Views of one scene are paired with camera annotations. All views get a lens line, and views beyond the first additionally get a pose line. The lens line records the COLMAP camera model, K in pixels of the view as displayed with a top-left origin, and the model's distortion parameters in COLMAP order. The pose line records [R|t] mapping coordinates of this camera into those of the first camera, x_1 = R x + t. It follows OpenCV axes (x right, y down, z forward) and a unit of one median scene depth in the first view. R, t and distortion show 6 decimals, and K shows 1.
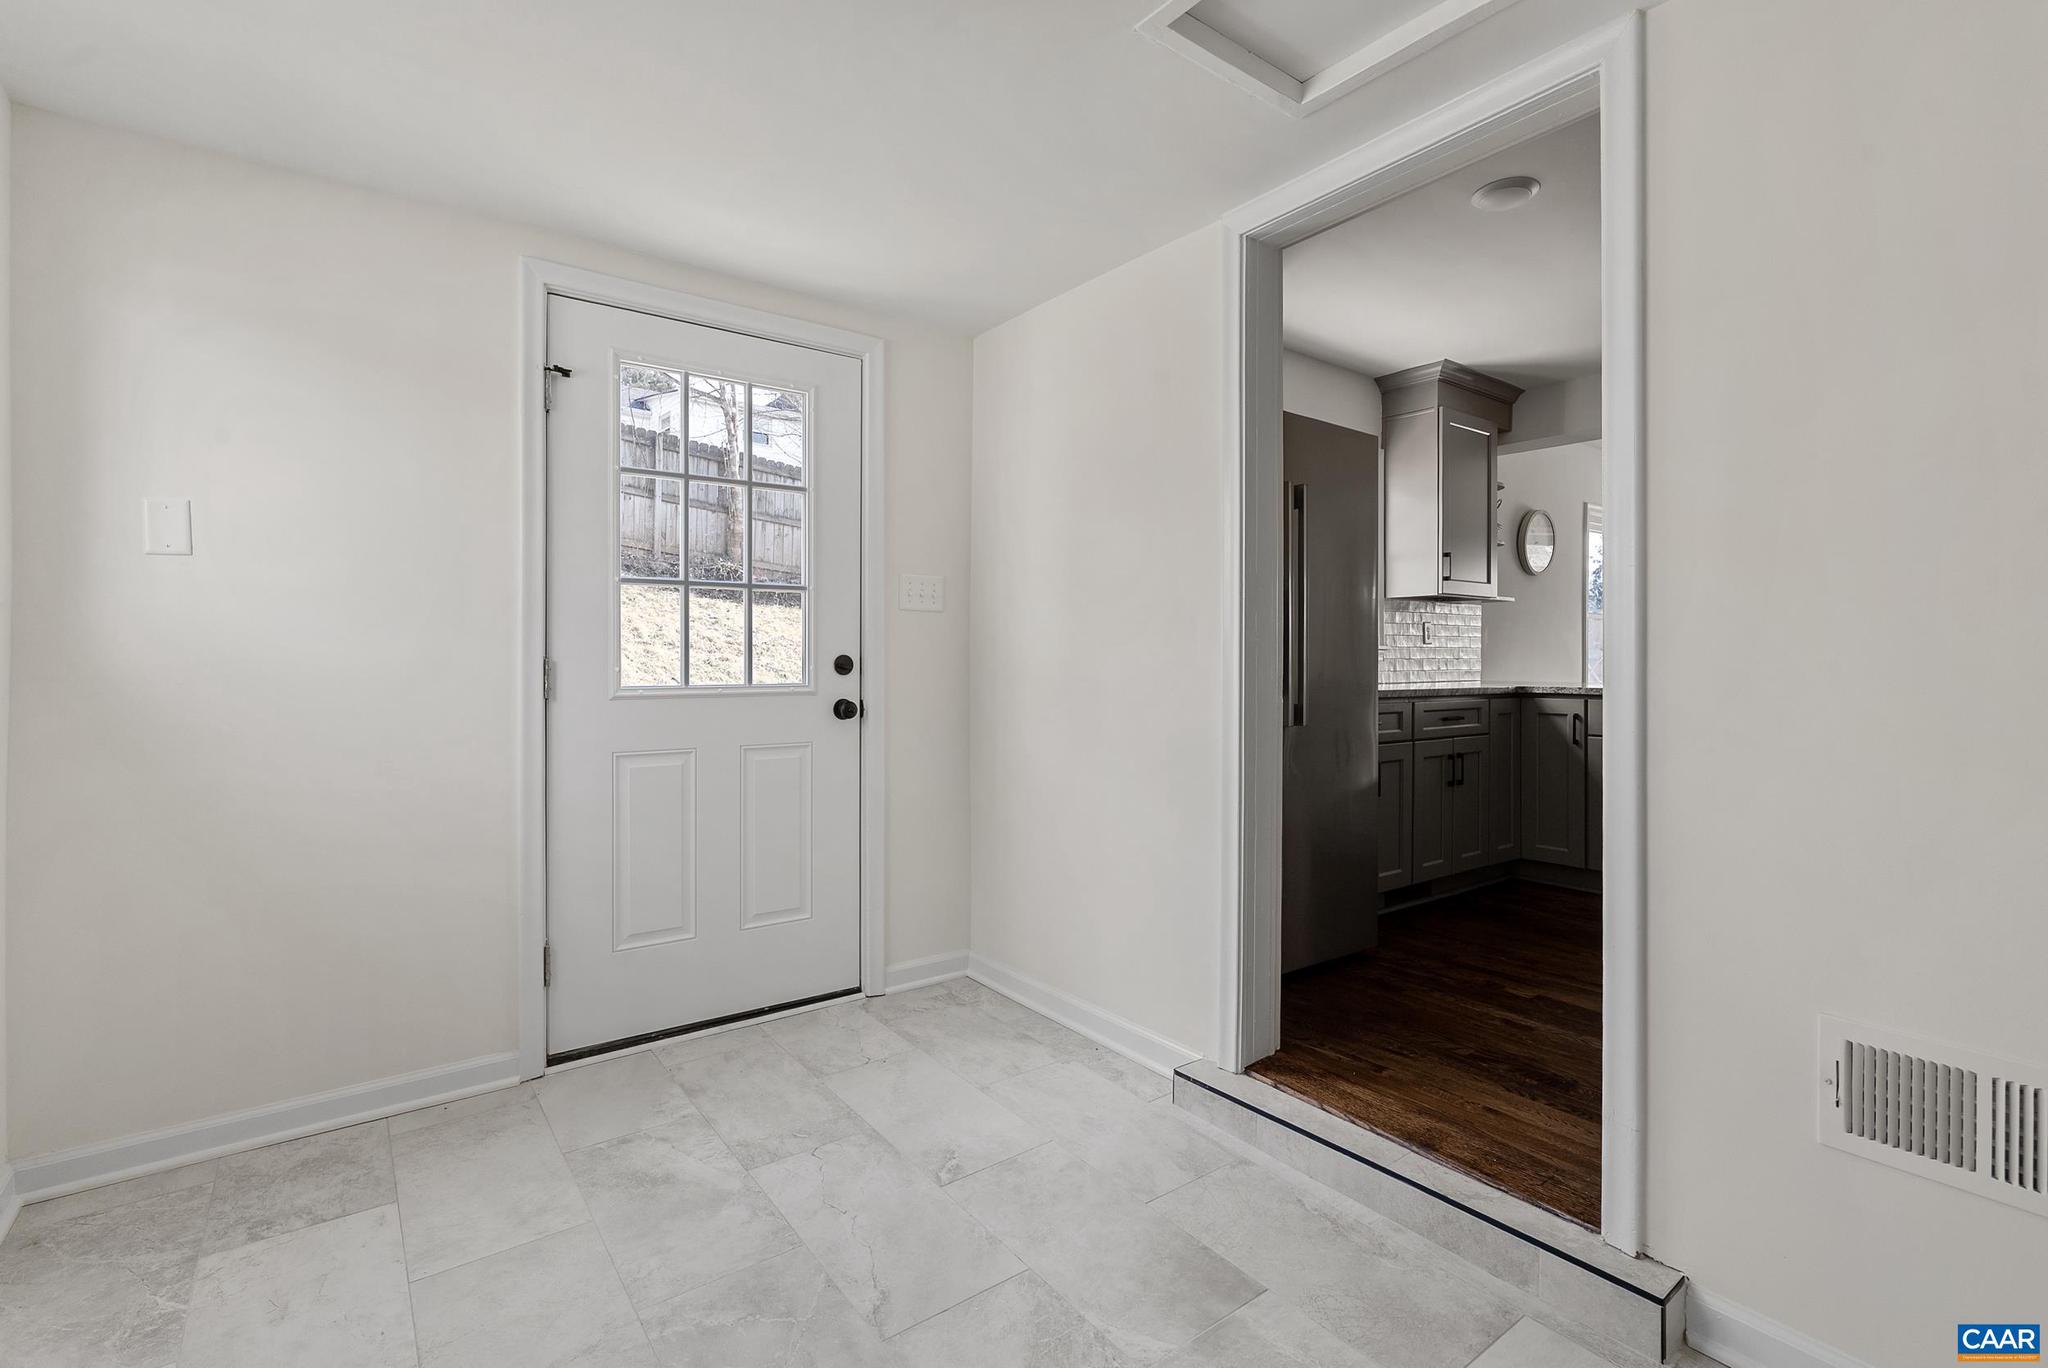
lens RADIAL K [[933.3, 0, 1021.2], [0, 933.3, 675.7], [0, 0, 1]] dist [0.000896, 0.000581]
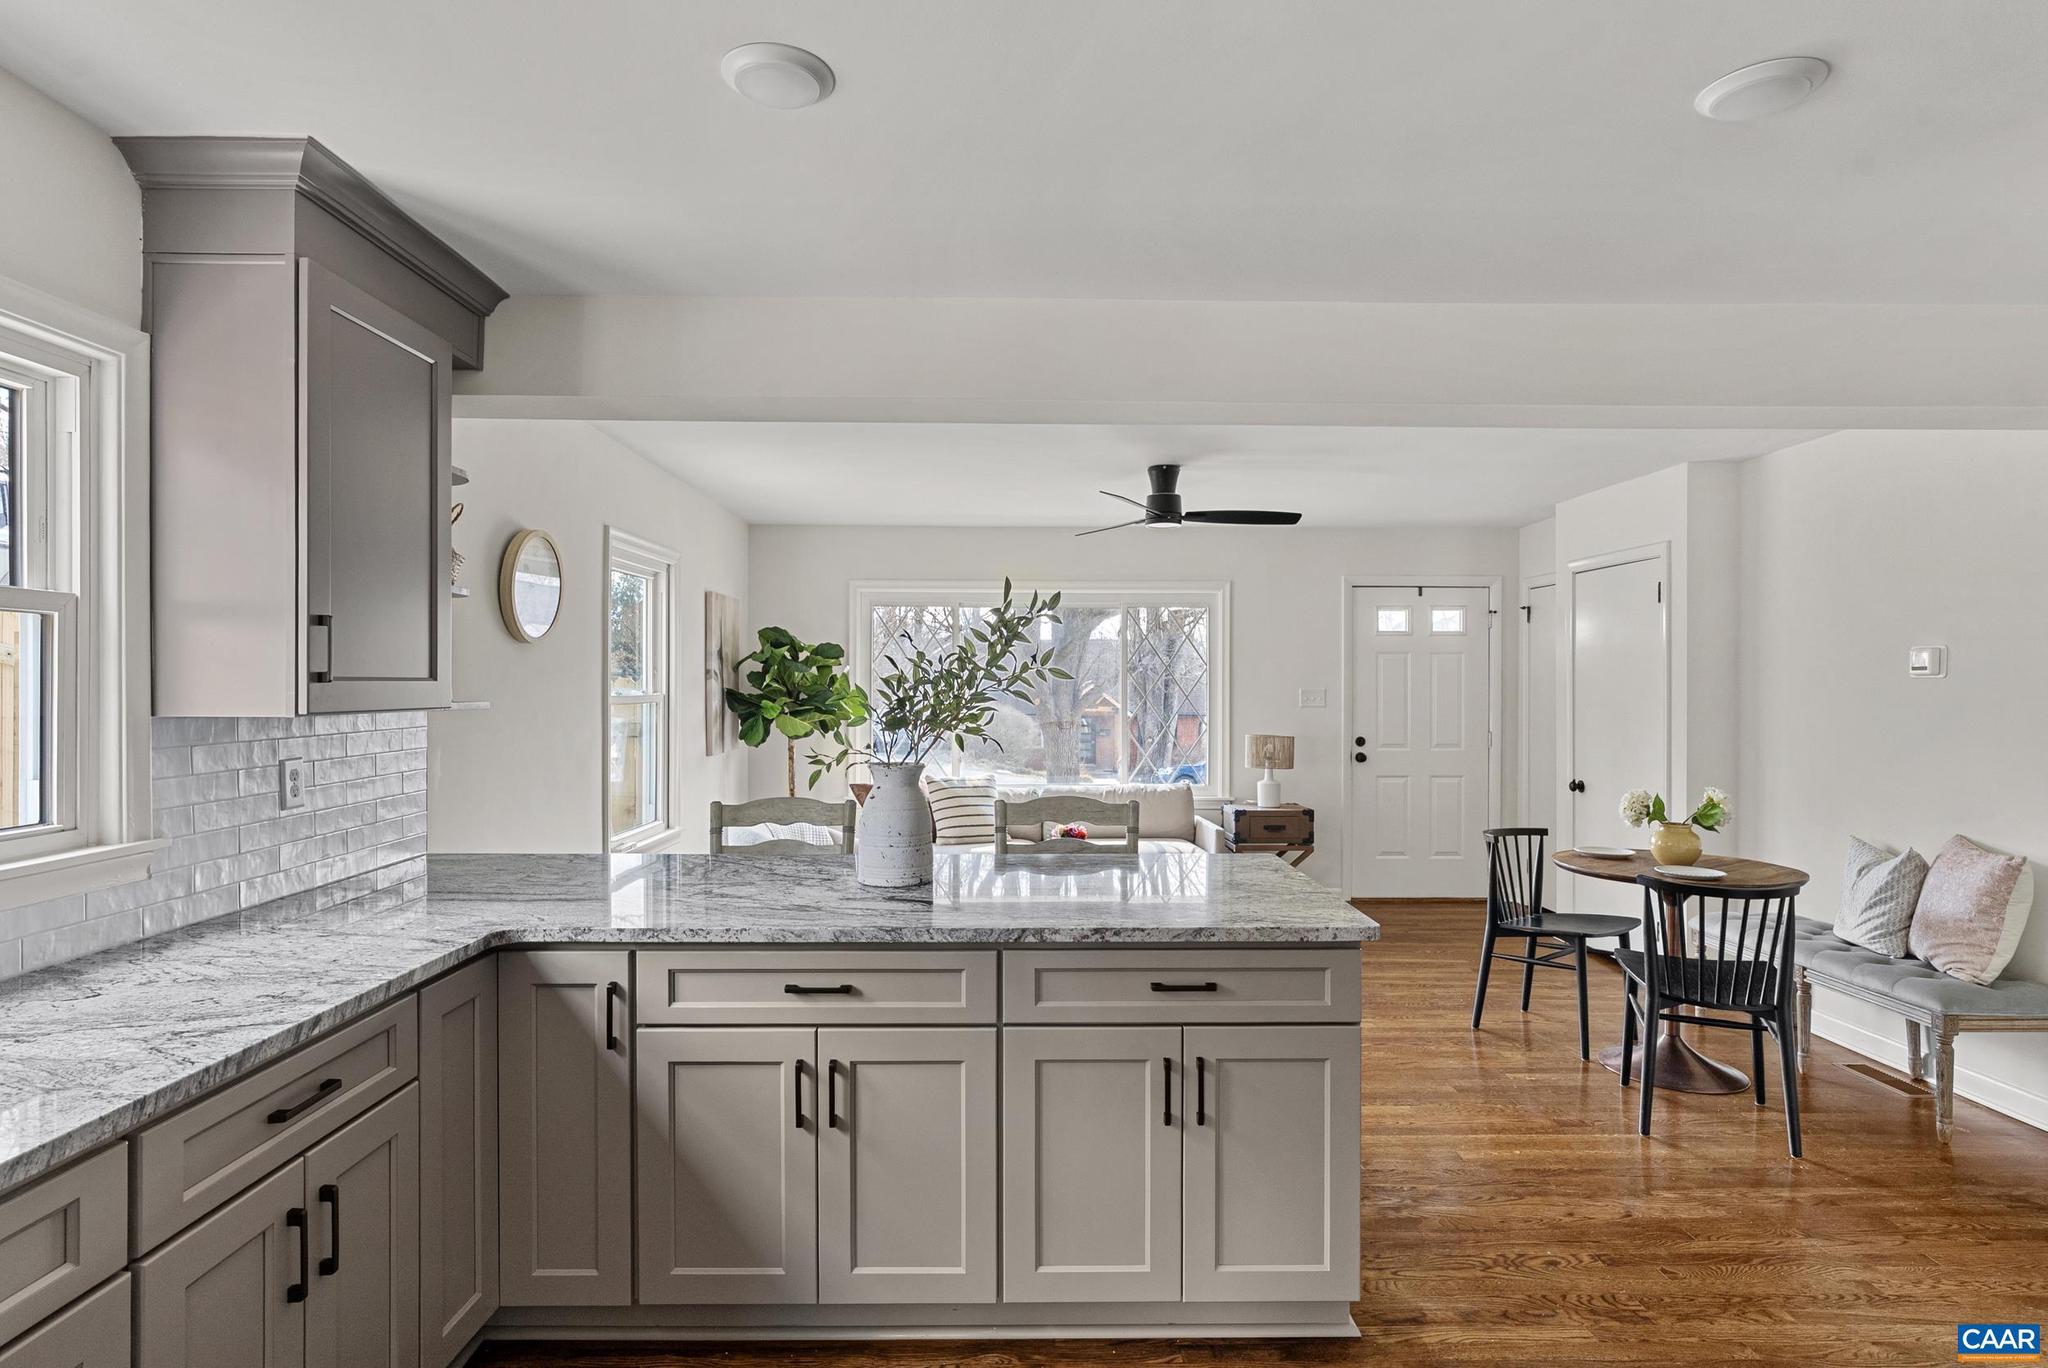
lens RADIAL K [[1045.1, 0, 1024.0], [0, 1045.1, 684.0], [0, 0, 1]] dist [-0.000523, 0.000622]
pose [[0.588380, 0.001609, 0.808583, 0.270925], [0.006362, 0.999958, -0.006620, -0.098247], [-0.808560, 0.009039, 0.588345, 0.486542]]
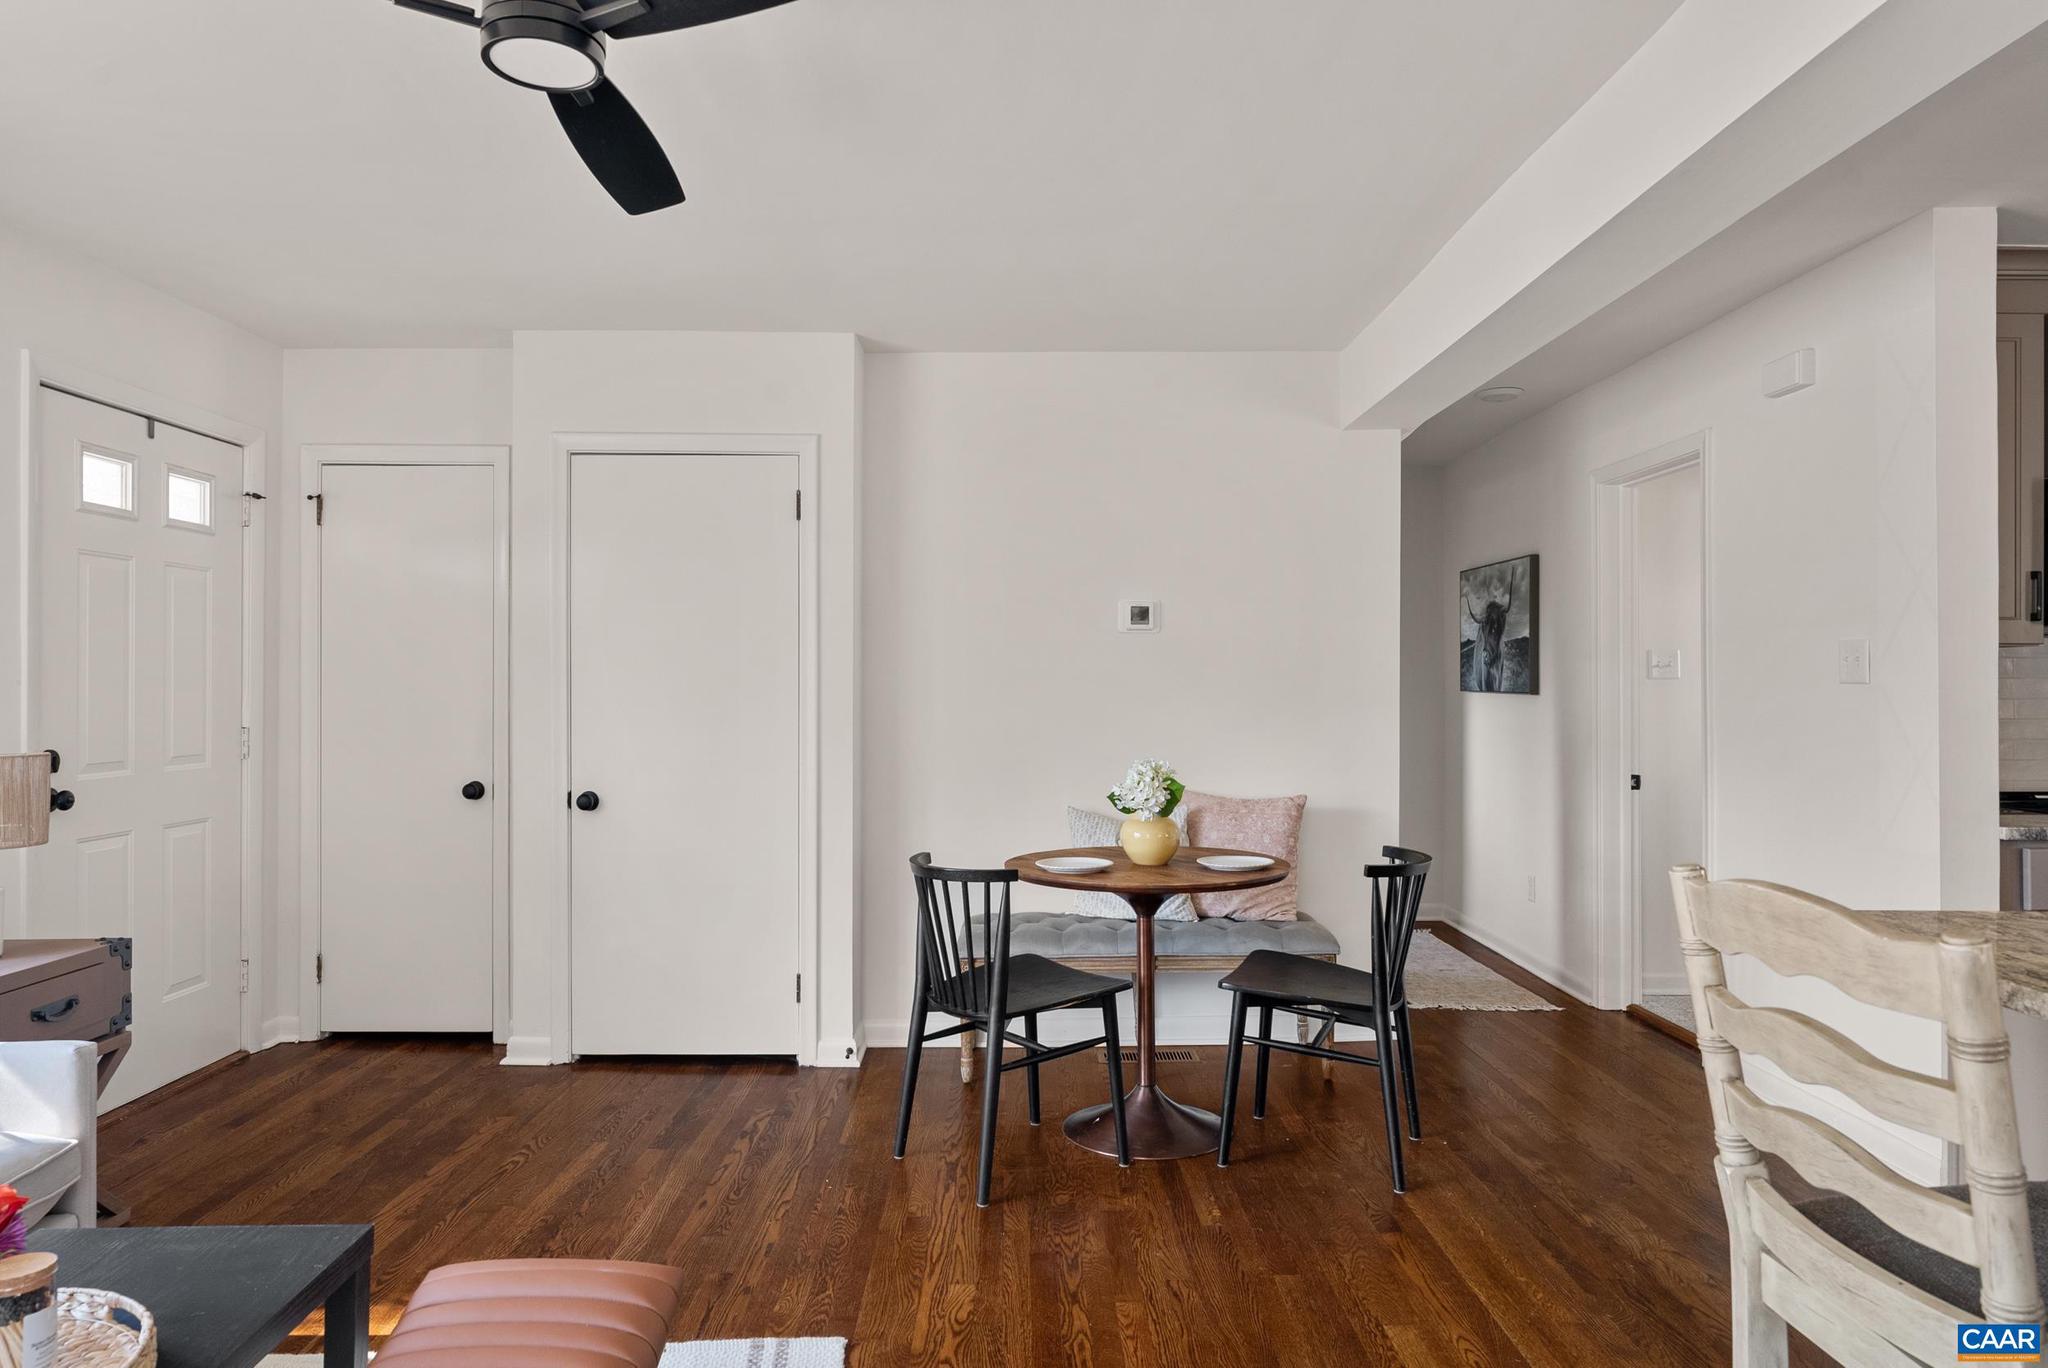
lens RADIAL K [[1242.3, 0, 1019.1], [0, 1242.3, 682.3], [0, 0, 1]] dist [-0.006485, 0.002105]
pose [[-0.802865, 0.001093, 0.596160, 0.893275], [0.004469, 0.999981, 0.004185, -0.068965], [-0.596144, 0.006024, -0.802855, 1.259852]]
